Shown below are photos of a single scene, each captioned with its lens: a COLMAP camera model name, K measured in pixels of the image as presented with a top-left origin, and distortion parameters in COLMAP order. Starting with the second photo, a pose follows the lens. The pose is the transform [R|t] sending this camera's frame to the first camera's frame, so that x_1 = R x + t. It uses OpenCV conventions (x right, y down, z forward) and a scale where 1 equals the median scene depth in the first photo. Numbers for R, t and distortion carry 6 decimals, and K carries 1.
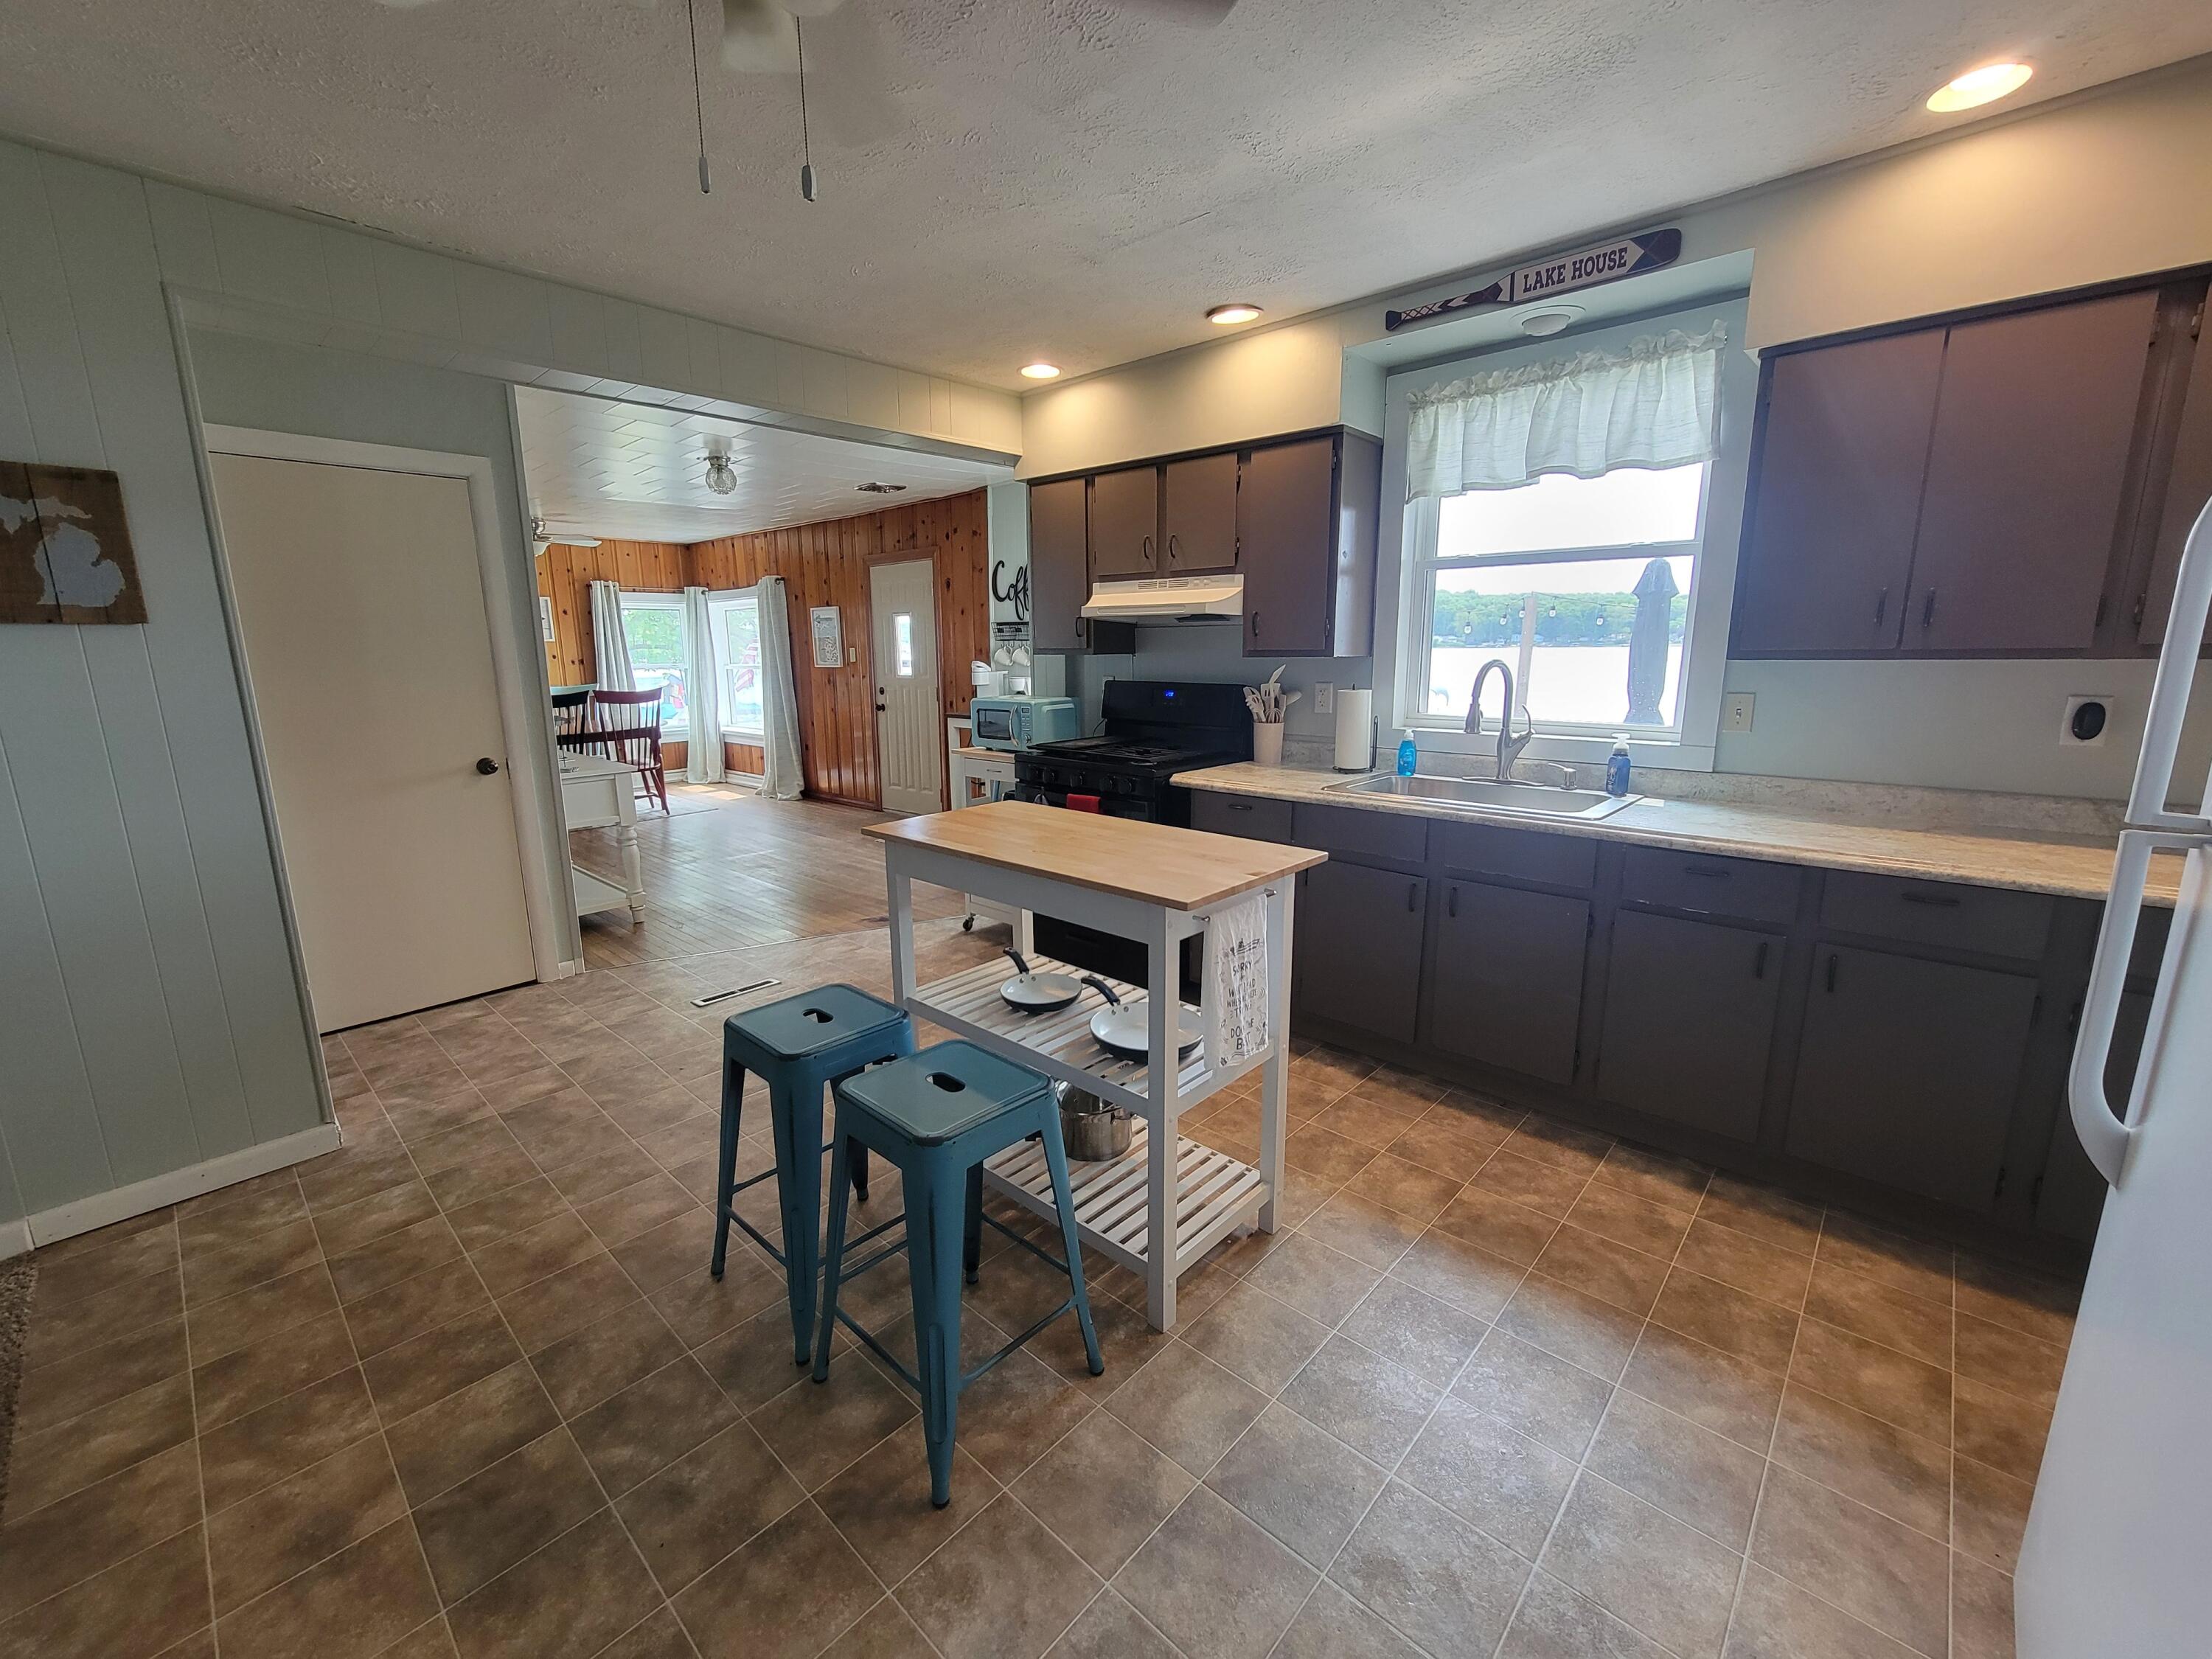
lens RADIAL K [[902.4, 0, 1101.5], [0, 902.4, 827.9], [0, 0, 1]] dist [0.001536, 0.000117]
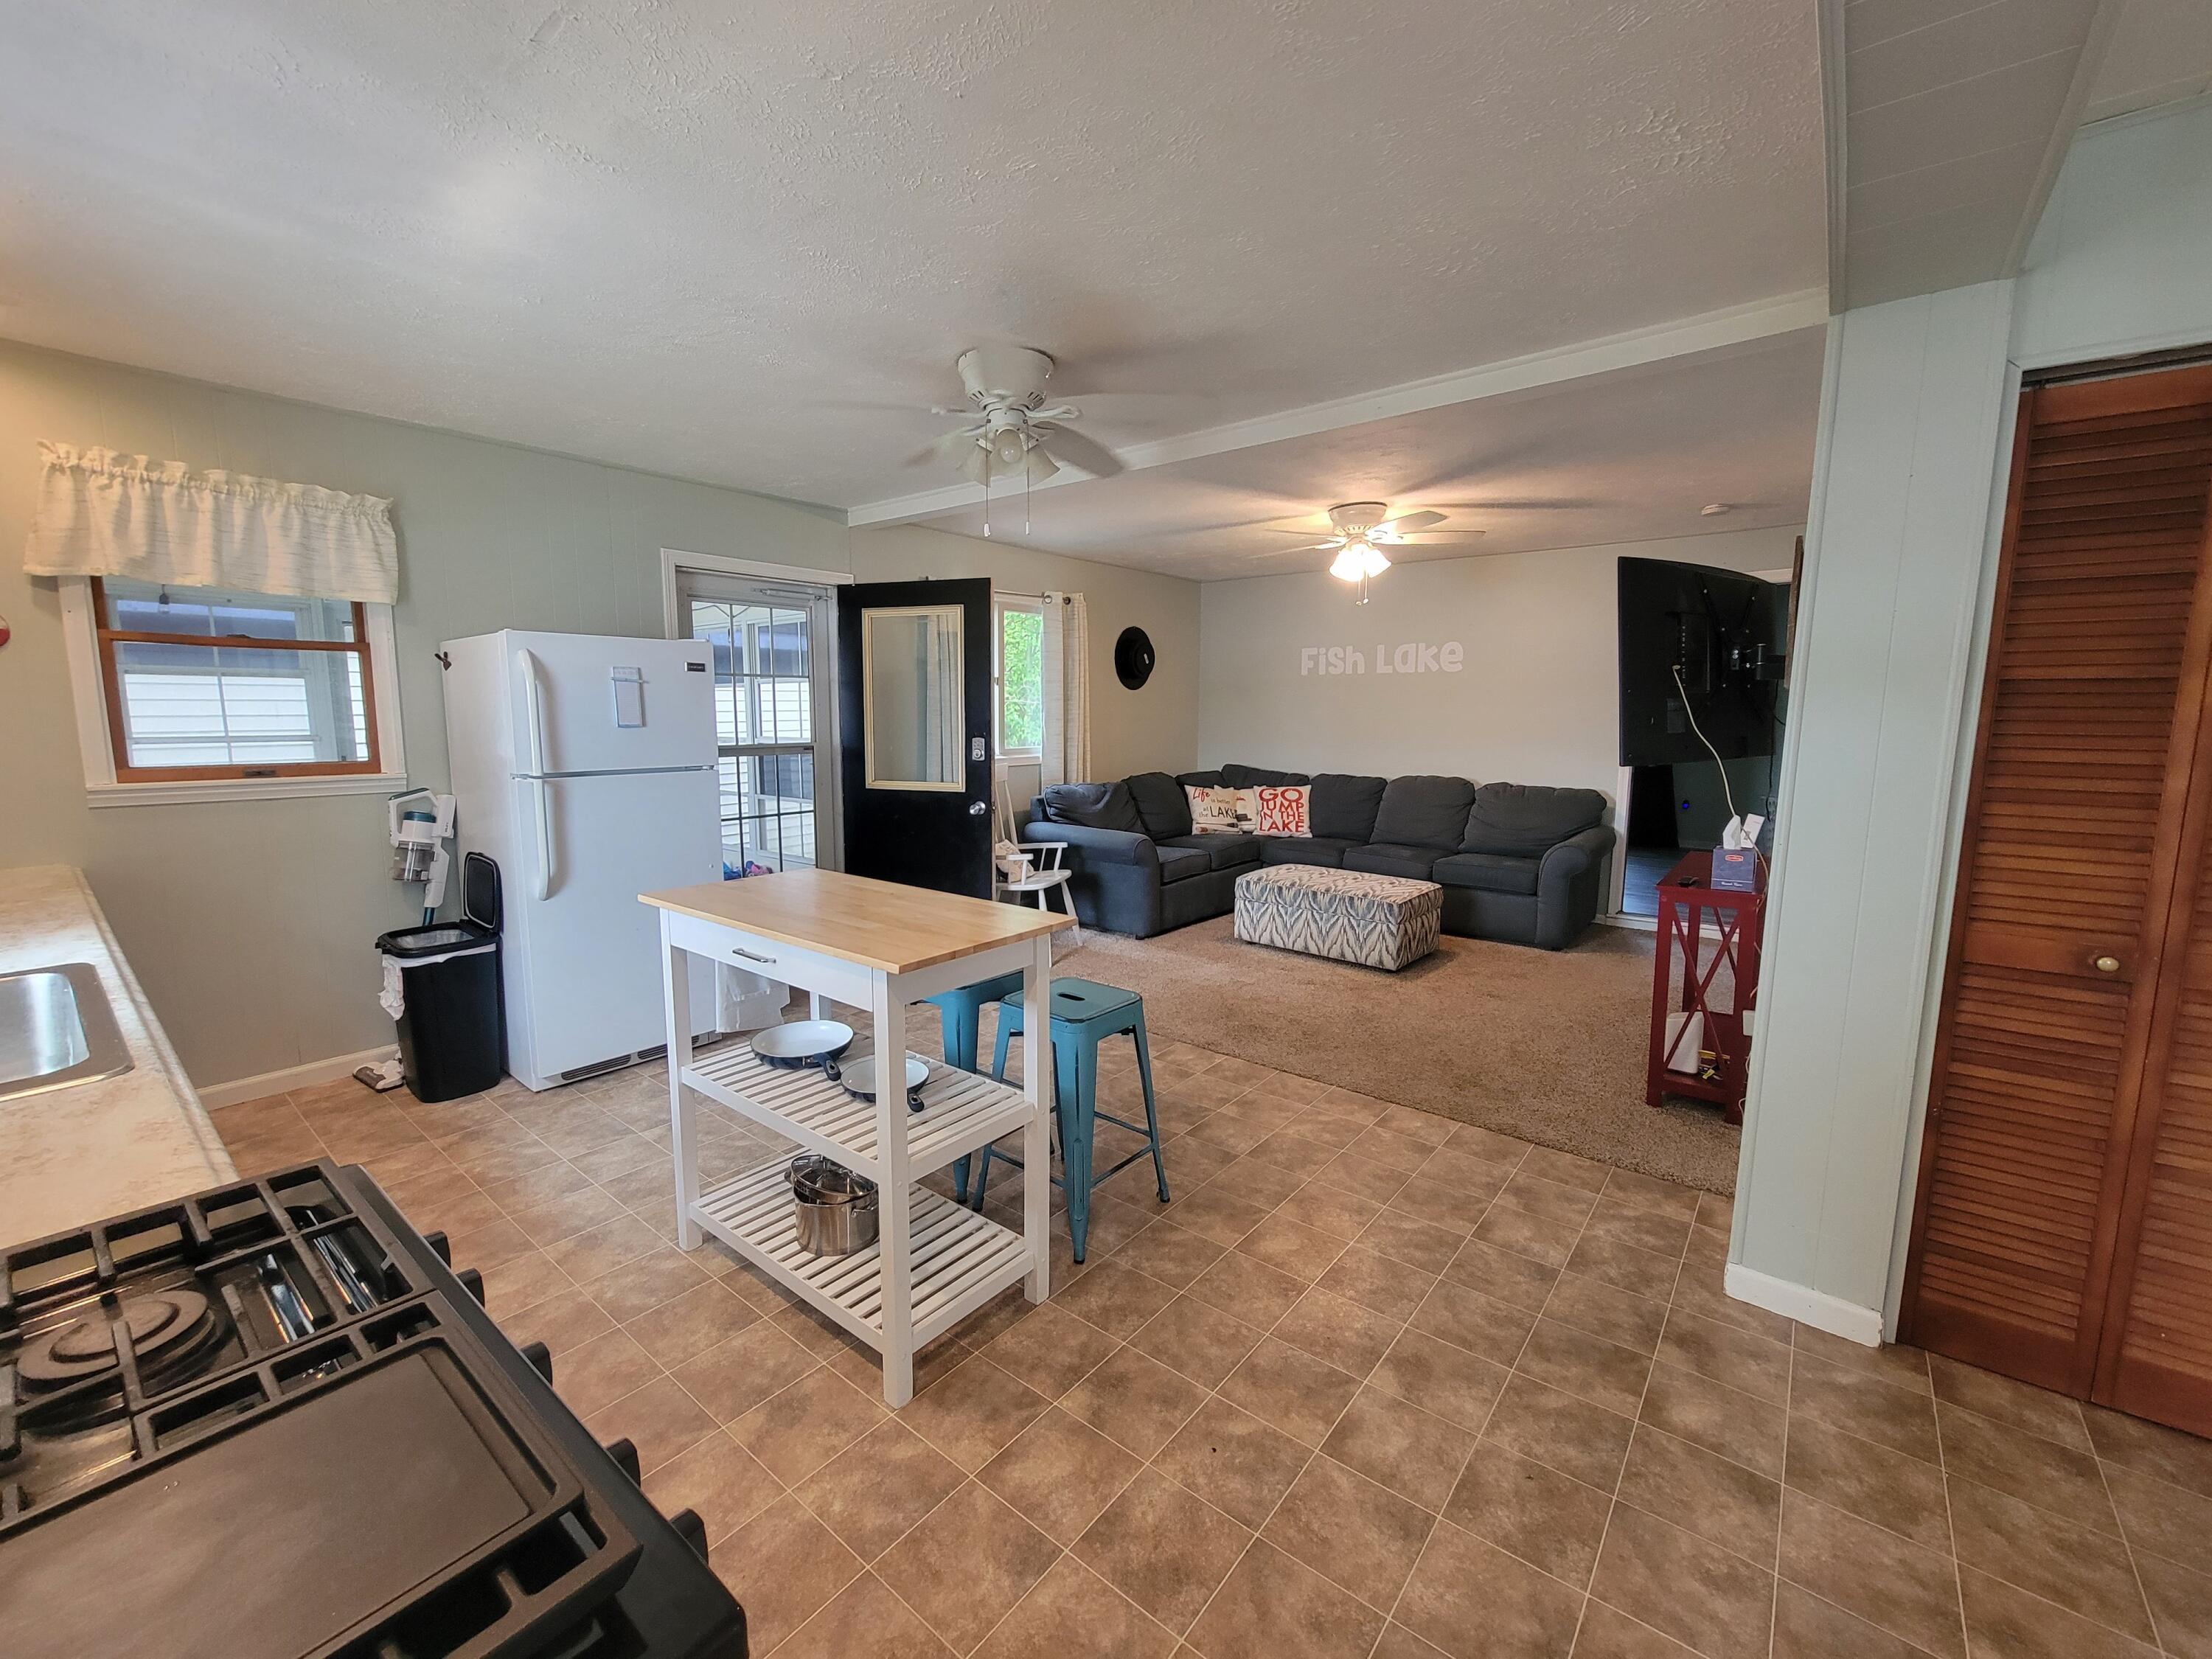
lens RADIAL K [[902.4, 0, 1104.9], [0, 902.4, 828.2], [0, 0, 1]] dist [0.001536, 0.000117]
pose [[-0.997817, 0.016778, -0.063880, -0.145179], [-0.004703, 0.946693, 0.322101, -0.224529], [0.065878, 0.321699, -0.944548, 1.101622]]
